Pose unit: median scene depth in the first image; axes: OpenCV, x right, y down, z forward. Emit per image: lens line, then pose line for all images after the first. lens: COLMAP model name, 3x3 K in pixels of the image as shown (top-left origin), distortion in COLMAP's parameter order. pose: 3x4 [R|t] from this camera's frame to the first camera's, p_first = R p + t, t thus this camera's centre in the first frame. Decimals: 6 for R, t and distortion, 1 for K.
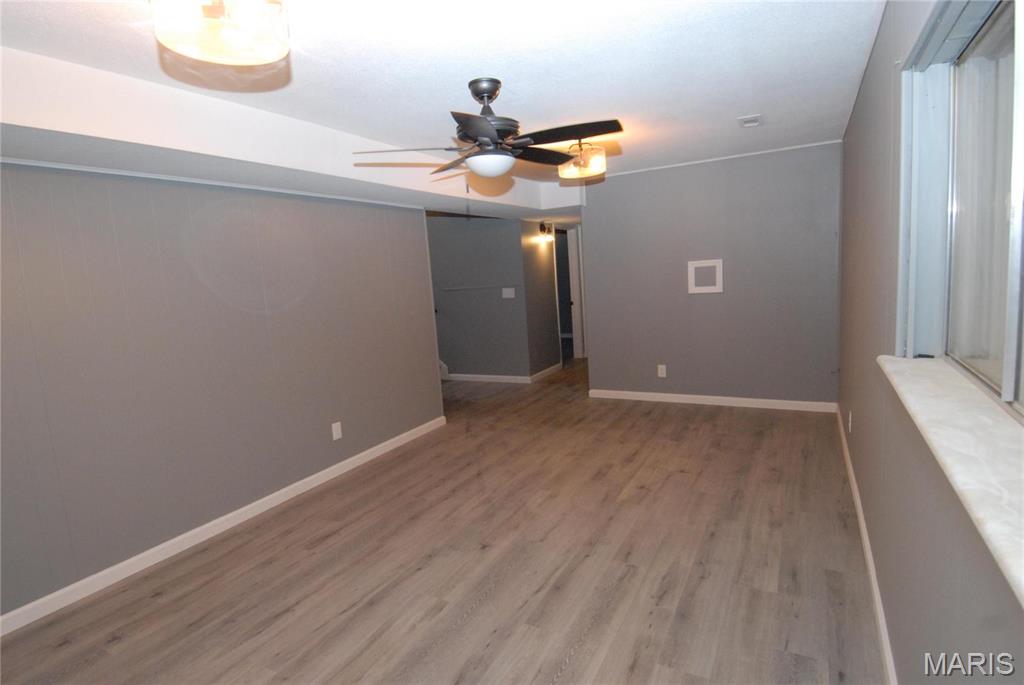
lens RADIAL K [[530.3, 0, 514.8], [0, 530.3, 338.3], [0, 0, 1]] dist [0.053283, -0.058643]
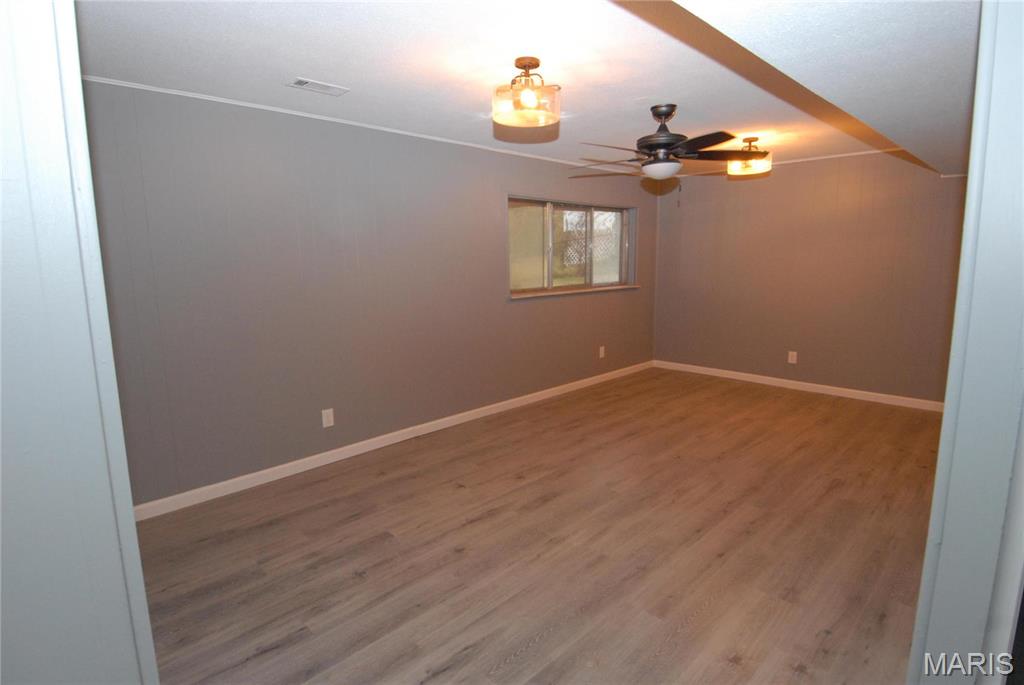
lens RADIAL K [[530.3, 0, 514.8], [0, 530.3, 338.3], [0, 0, 1]] dist [0.053283, -0.058643]
pose [[-0.955649, 0.033343, 0.292616, -0.047858], [0.109915, 0.962160, 0.249333, -0.195263], [-0.273230, 0.270437, -0.923152, 1.594852]]
